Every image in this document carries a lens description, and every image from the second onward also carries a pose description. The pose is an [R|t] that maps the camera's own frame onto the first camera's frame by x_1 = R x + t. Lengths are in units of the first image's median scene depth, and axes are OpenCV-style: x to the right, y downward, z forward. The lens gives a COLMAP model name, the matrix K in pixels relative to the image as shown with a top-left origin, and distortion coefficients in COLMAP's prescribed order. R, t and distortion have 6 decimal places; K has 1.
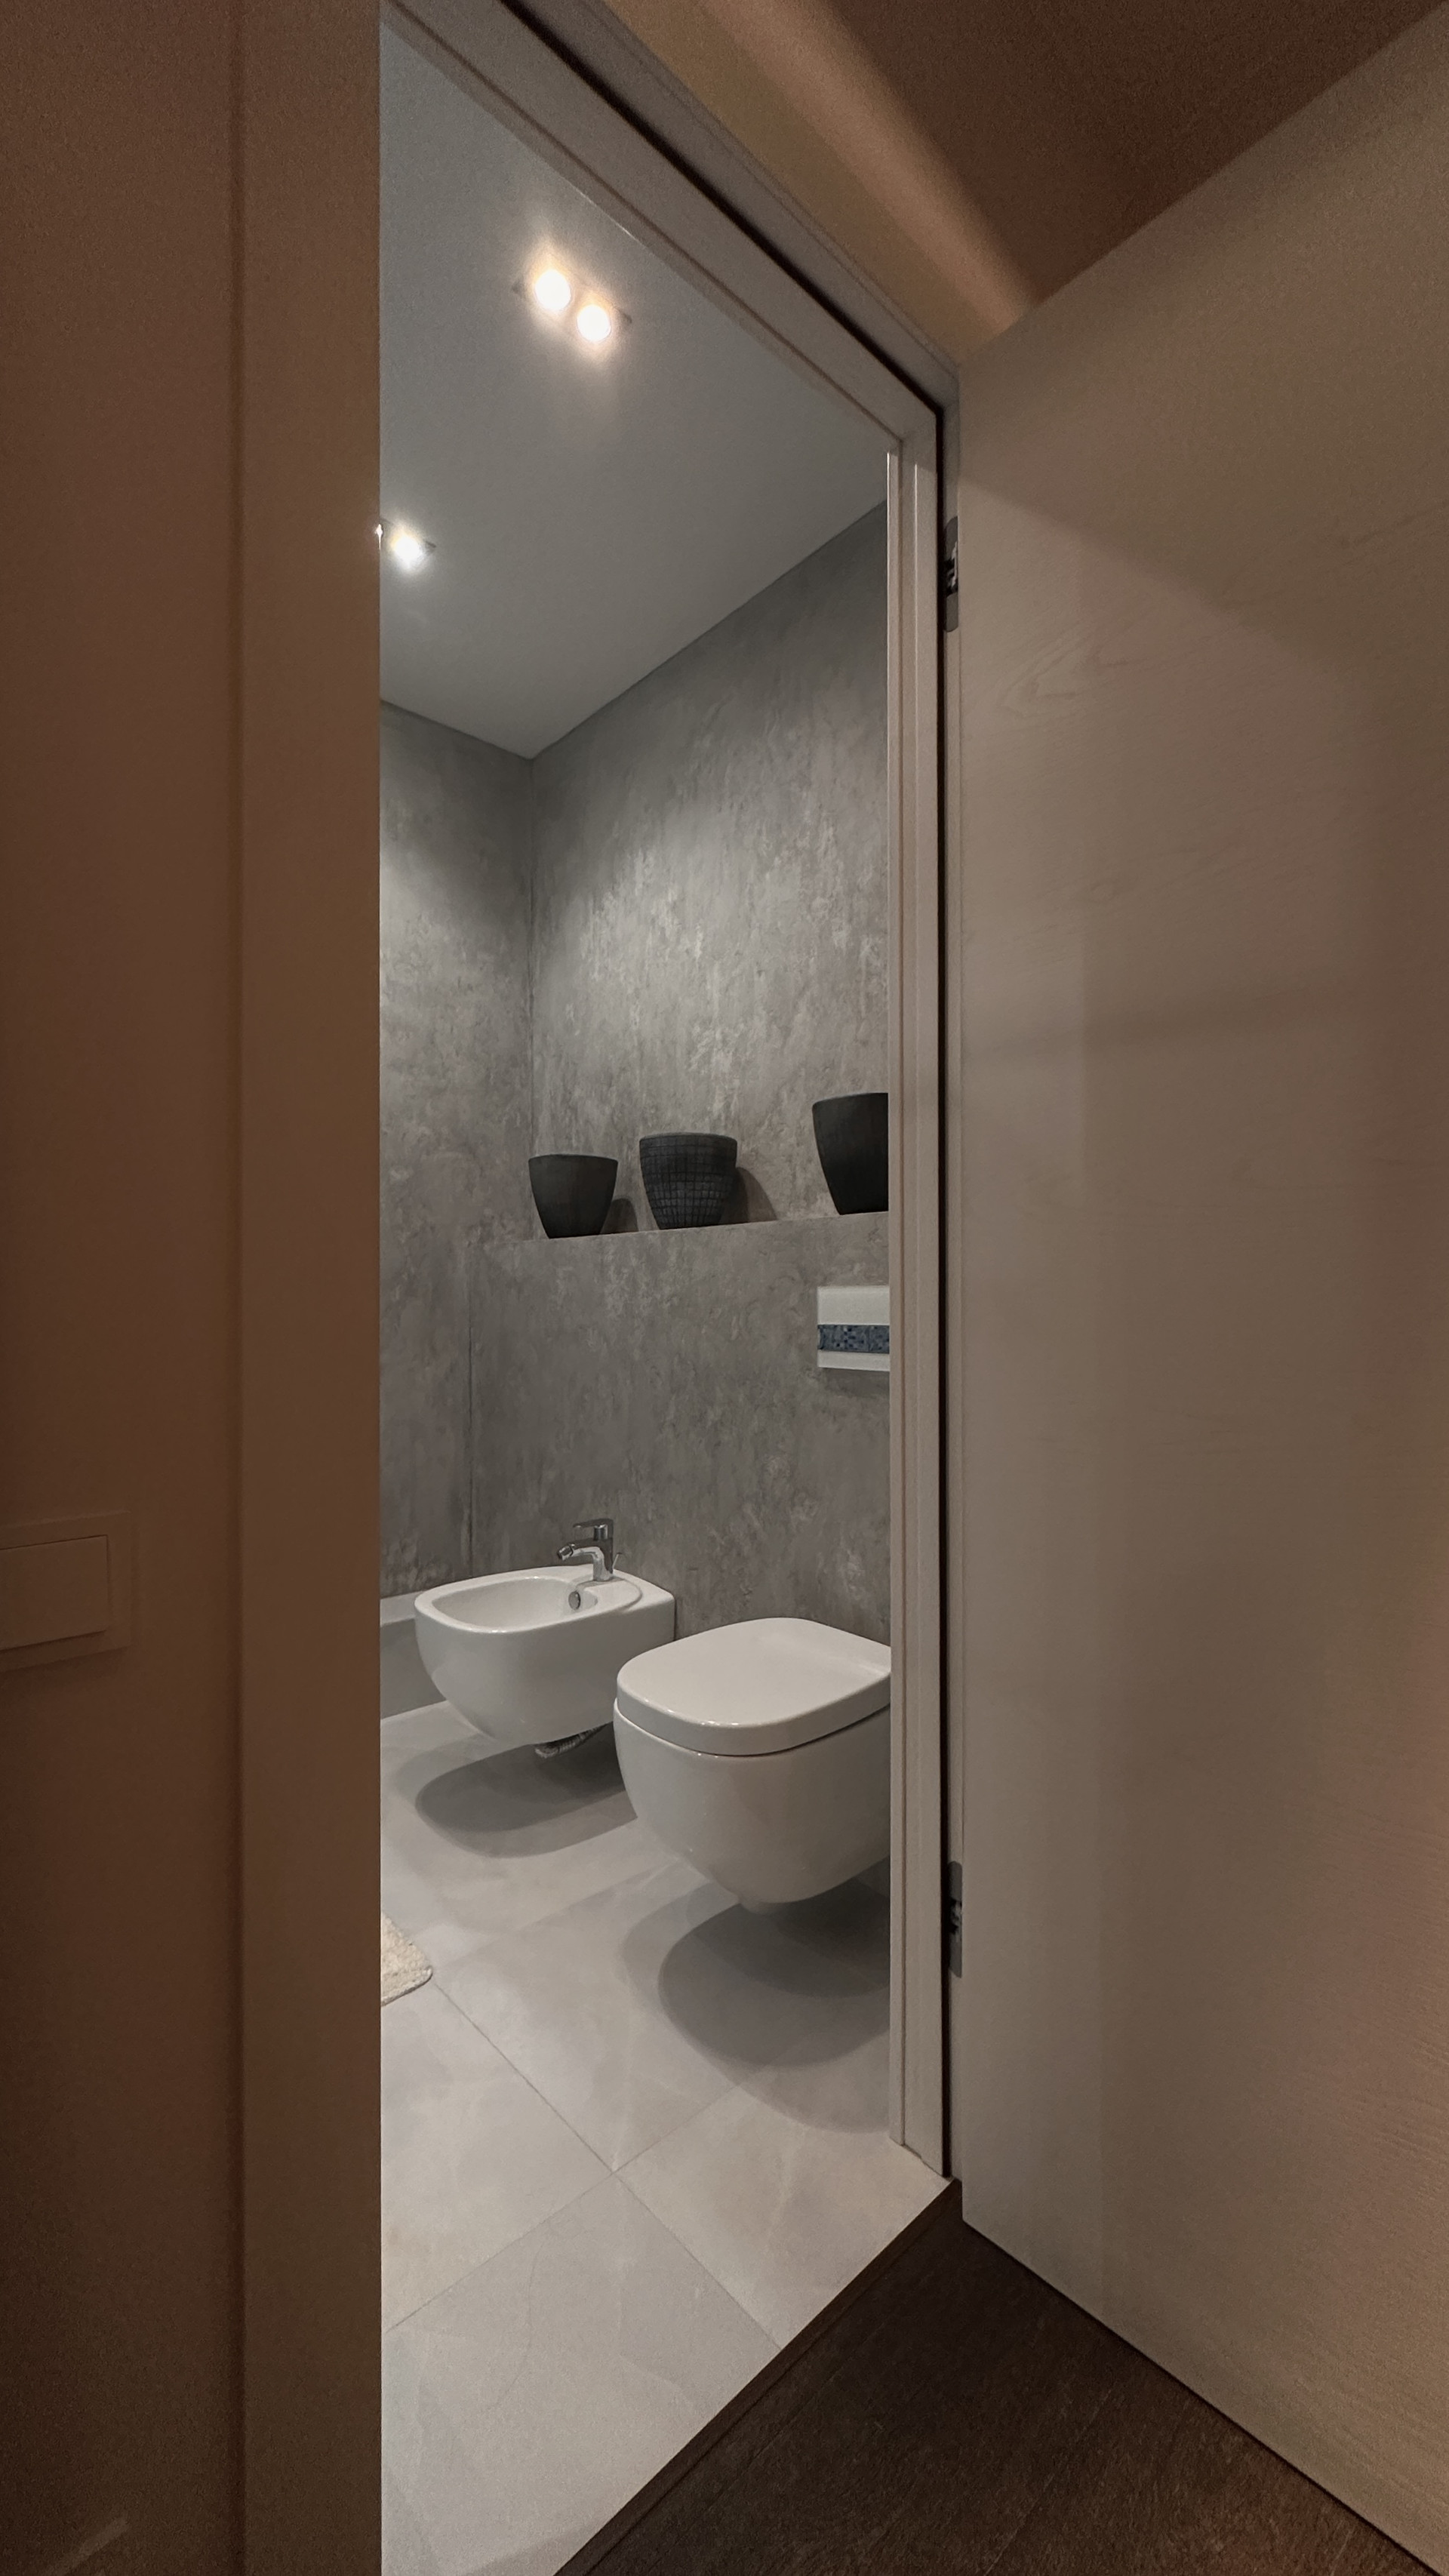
lens RADIAL K [[1031.0, 0, 724.5], [0, 1031.0, 1288.0], [0, 0, 1]] dist [-0.003060, 0.000951]
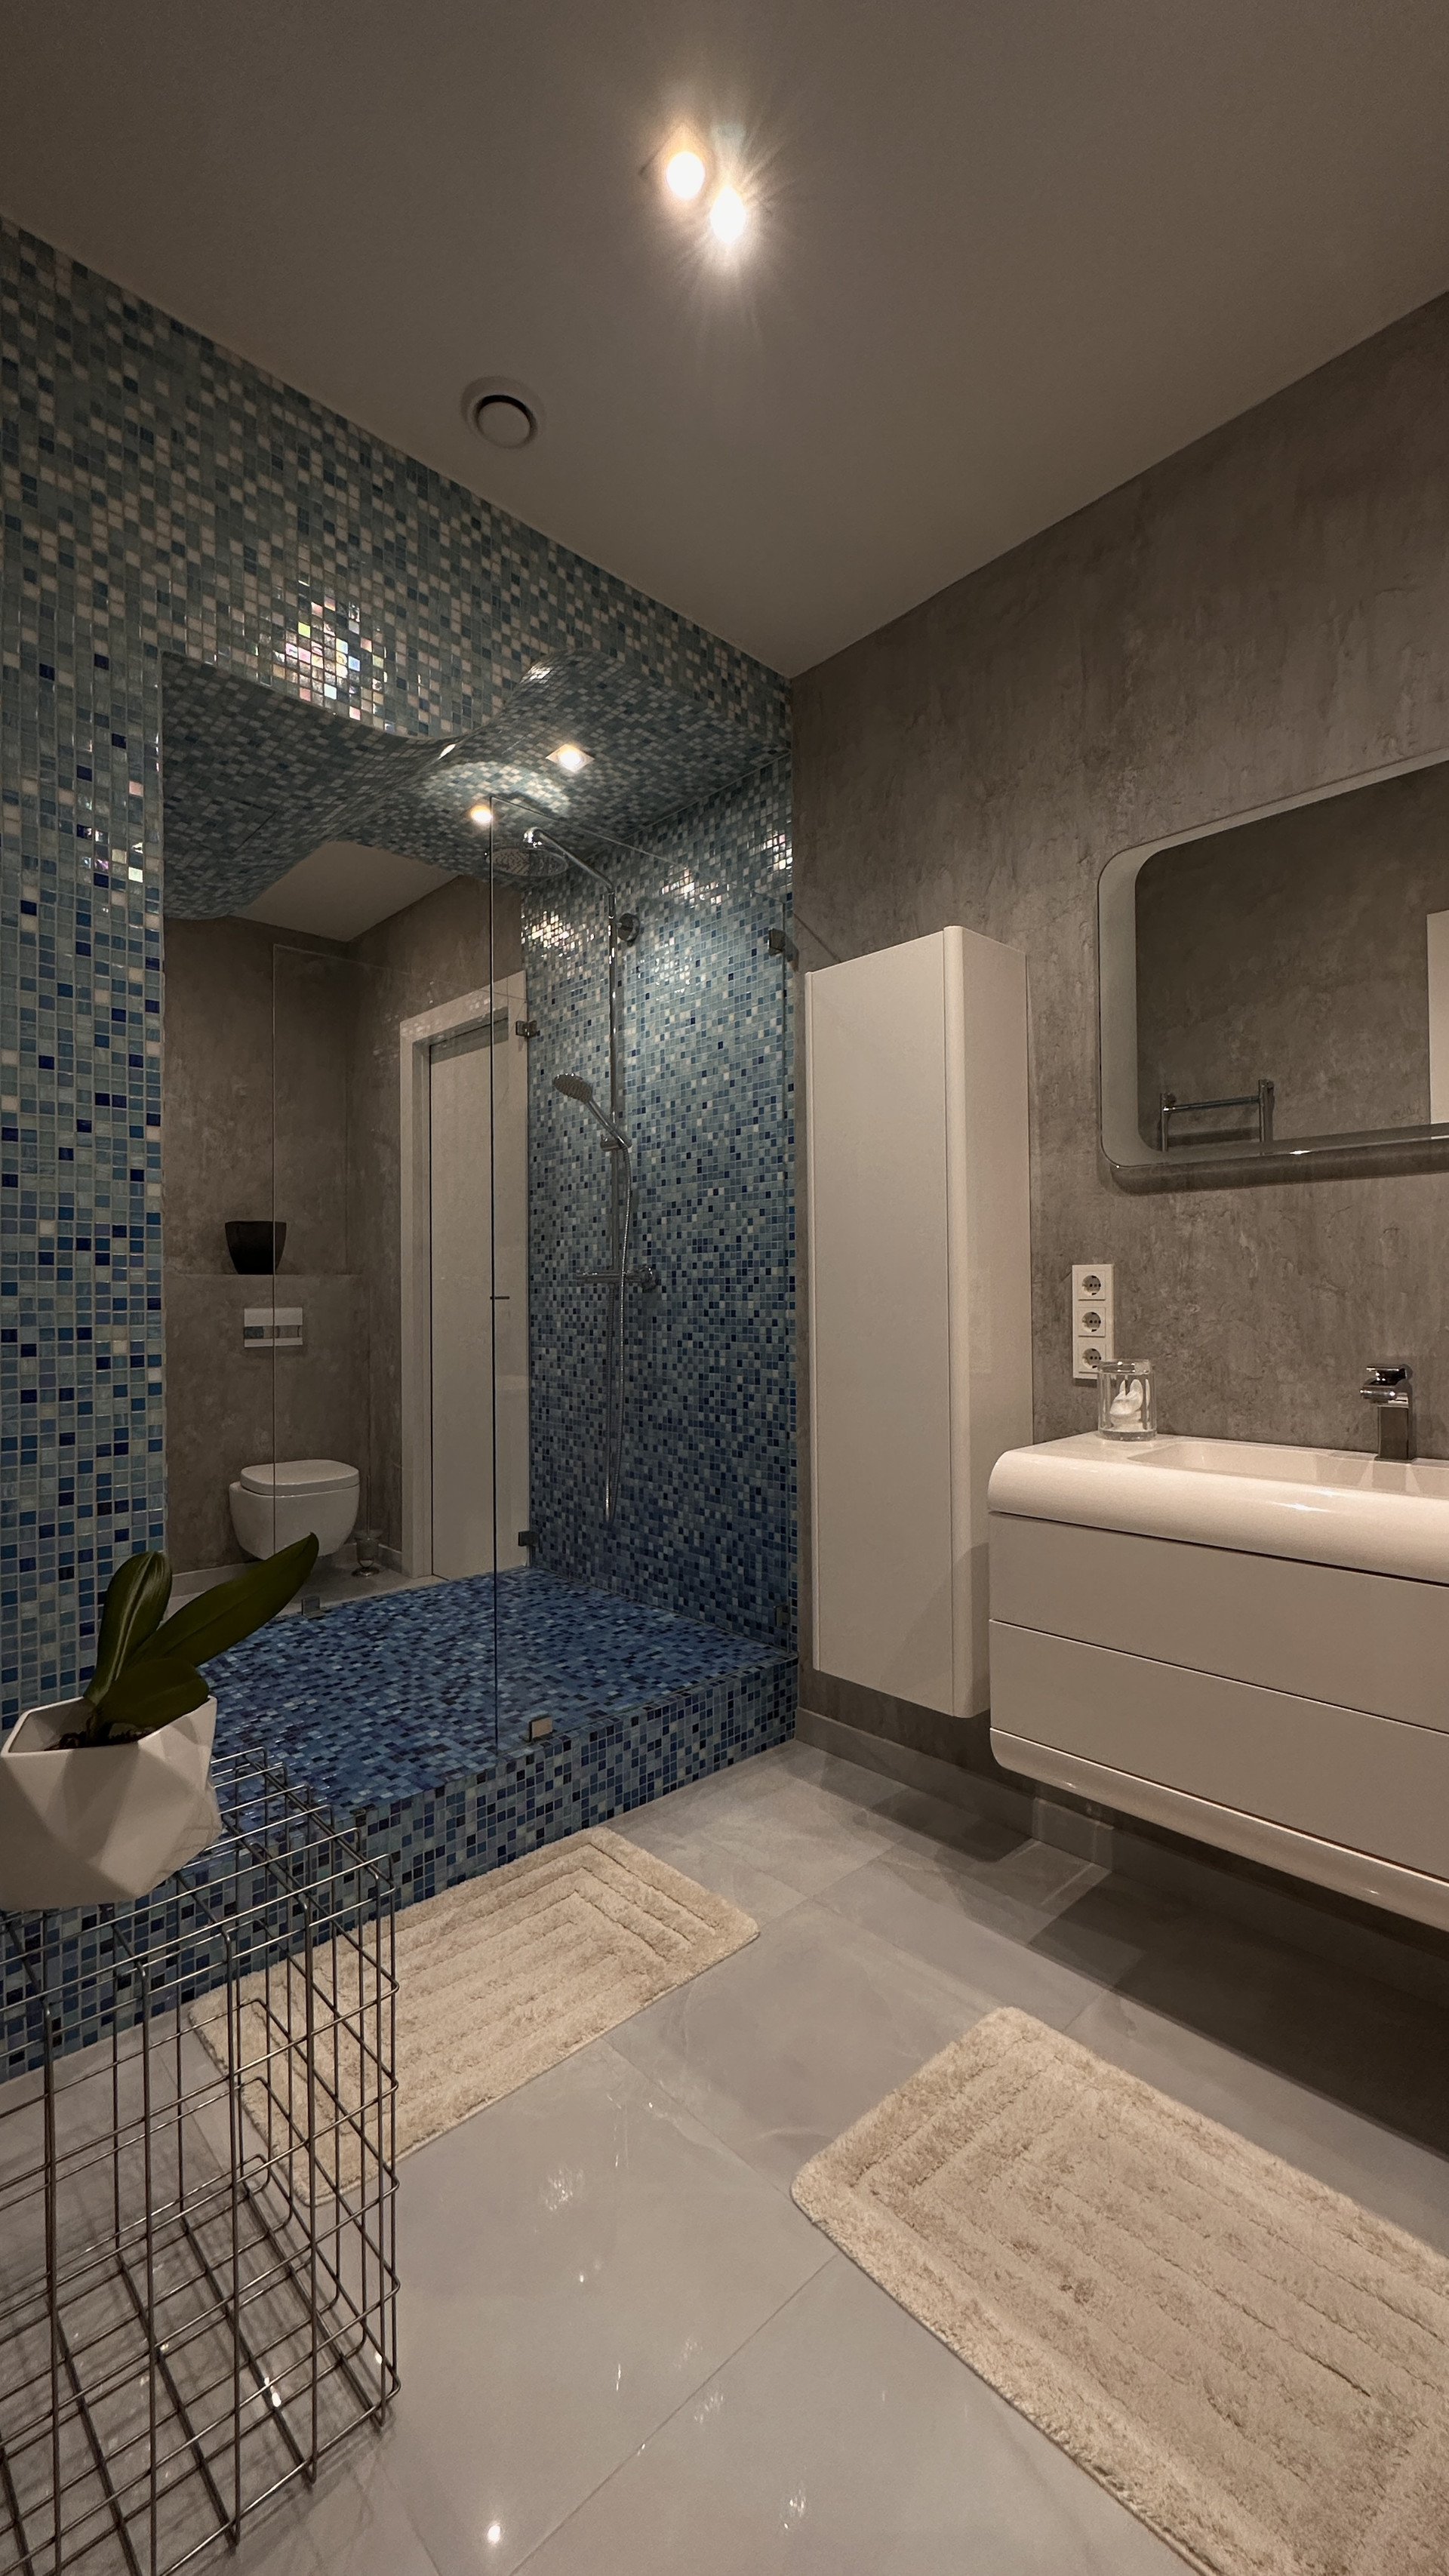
lens RADIAL K [[1031.0, 0, 724.5], [0, 1031.0, 1288.0], [0, 0, 1]] dist [-0.003060, 0.000951]
pose [[-0.017121, 0.008534, 0.999817, -1.679299], [-0.001139, 0.999963, -0.008555, -0.021840], [-0.999853, -0.001285, -0.017111, 0.055257]]
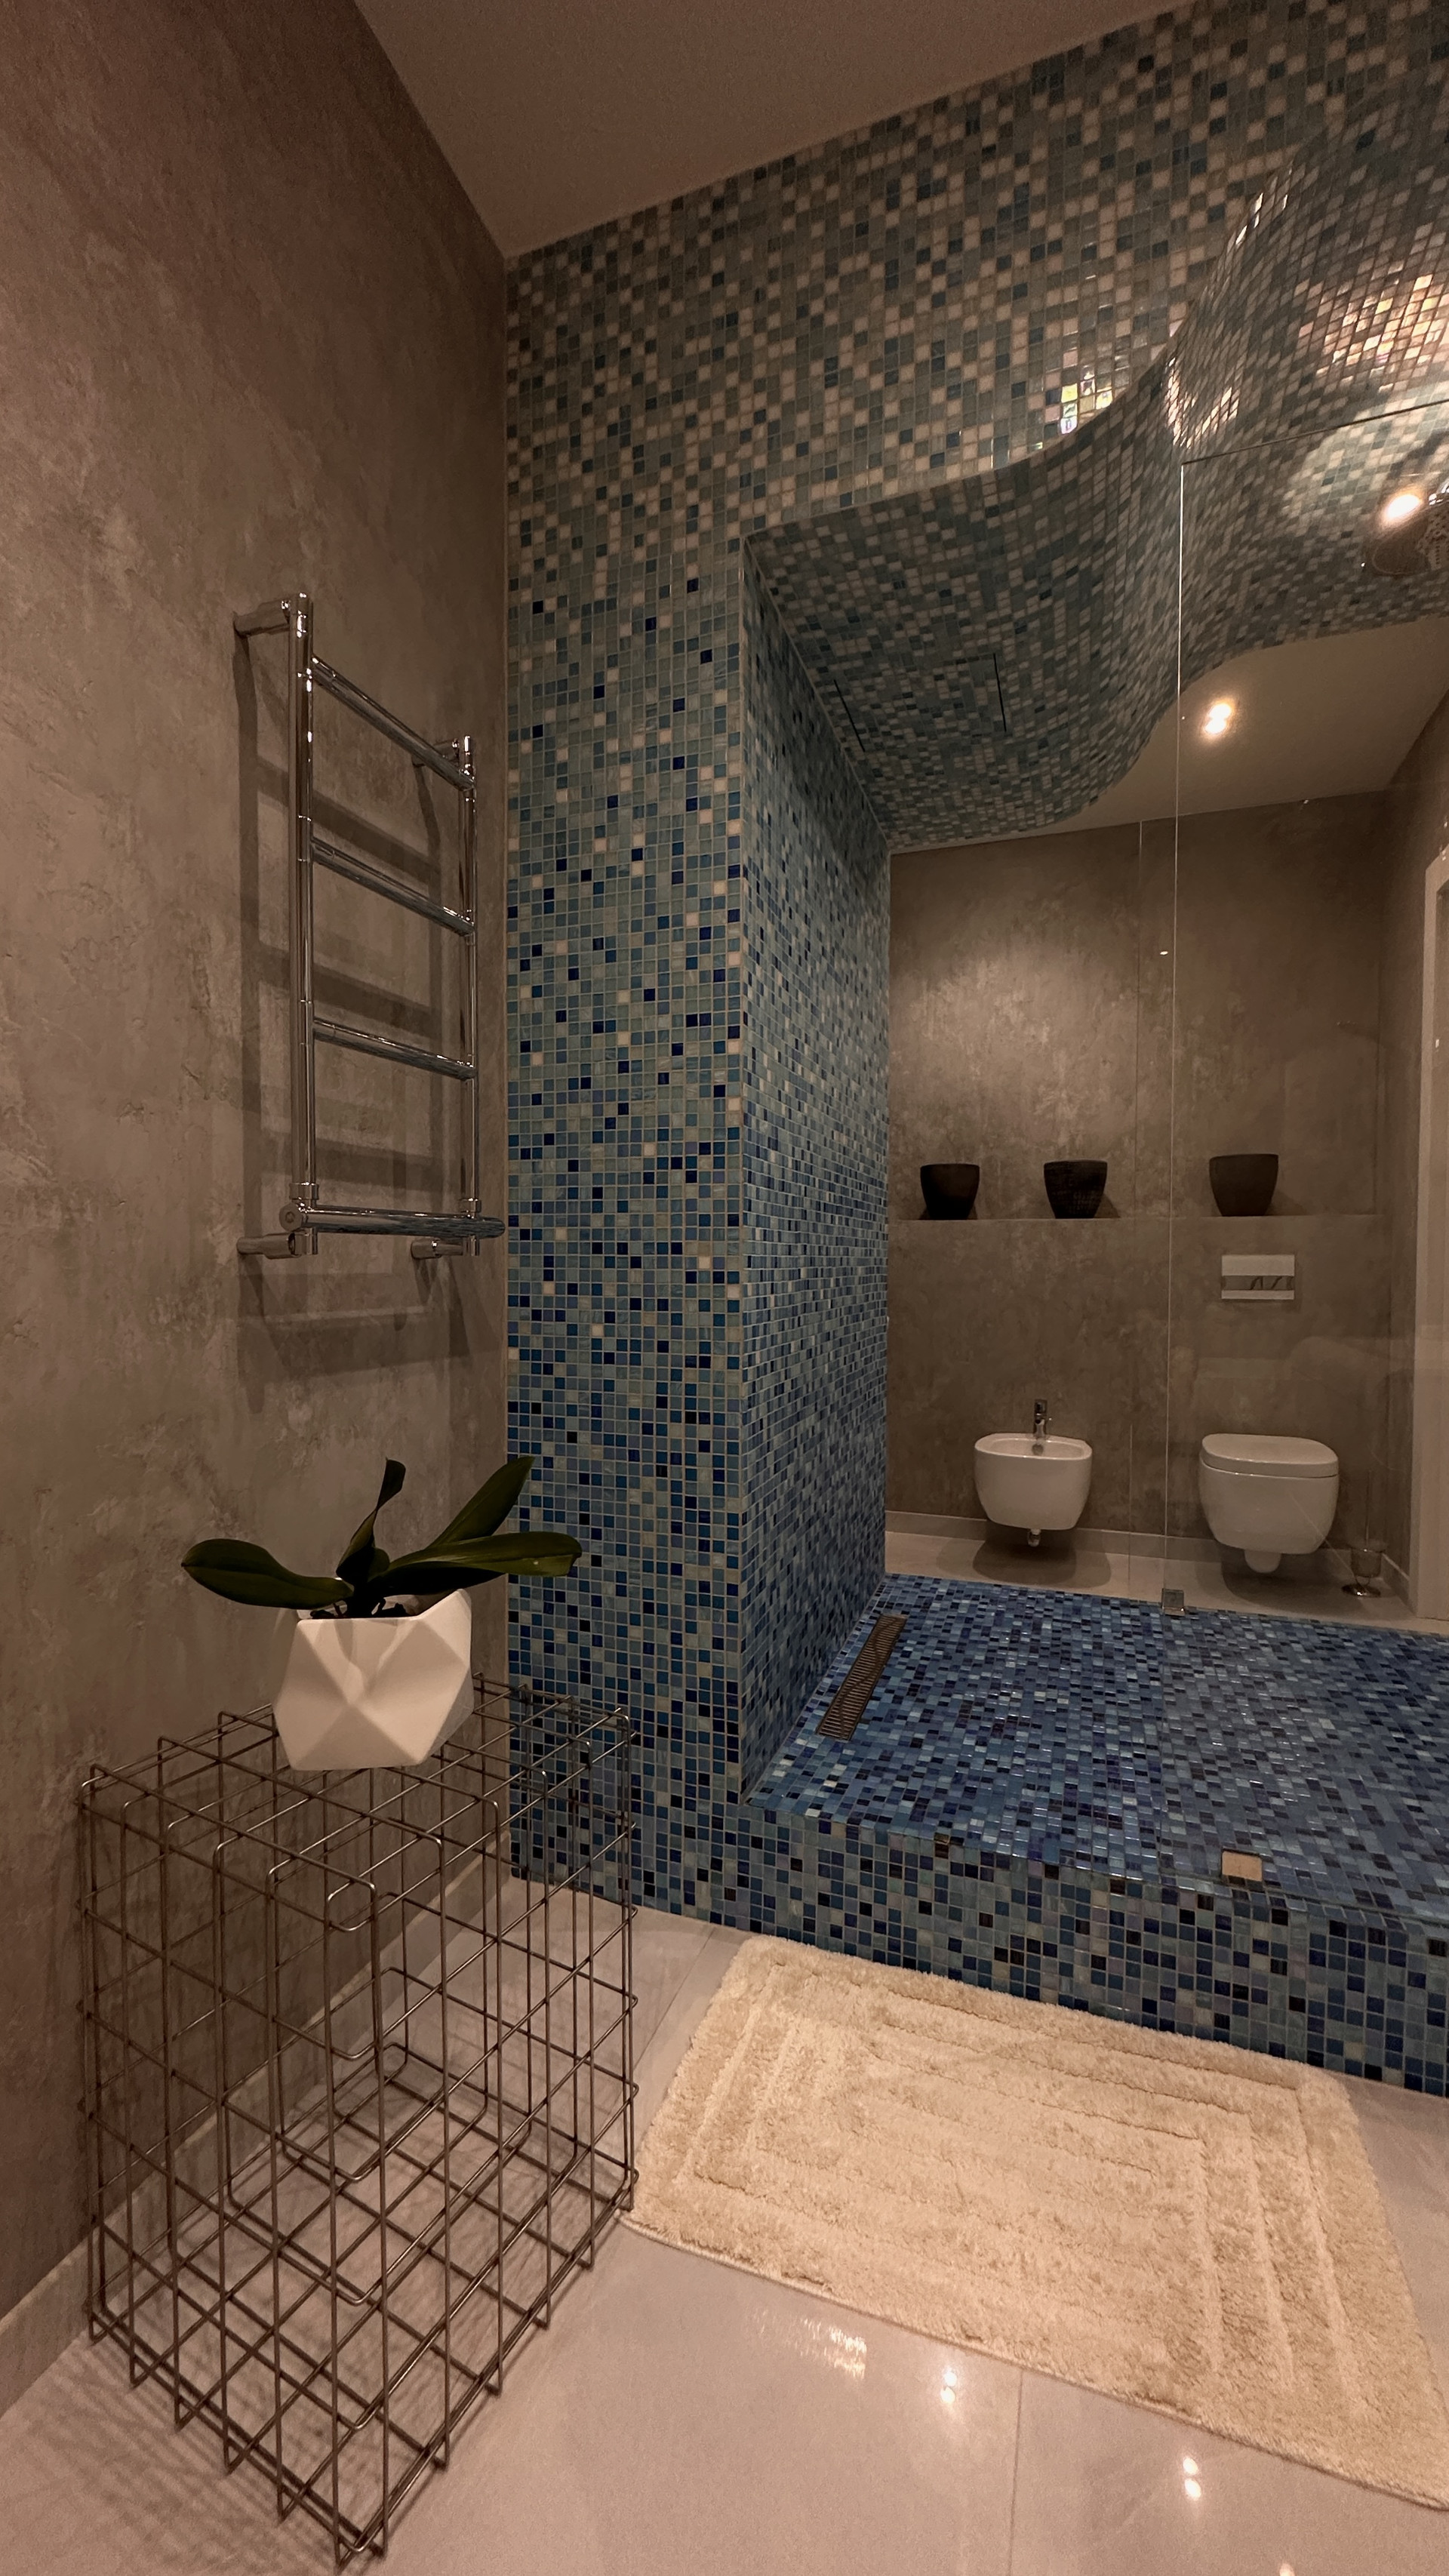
lens RADIAL K [[1031.0, 0, 724.5], [0, 1031.0, 1288.0], [0, 0, 1]] dist [-0.003060, 0.000951]
pose [[0.883445, -0.005965, 0.468497, -1.303639], [-0.009902, 0.999458, 0.031397, 0.007155], [-0.468430, -0.032377, 0.882907, -0.176996]]
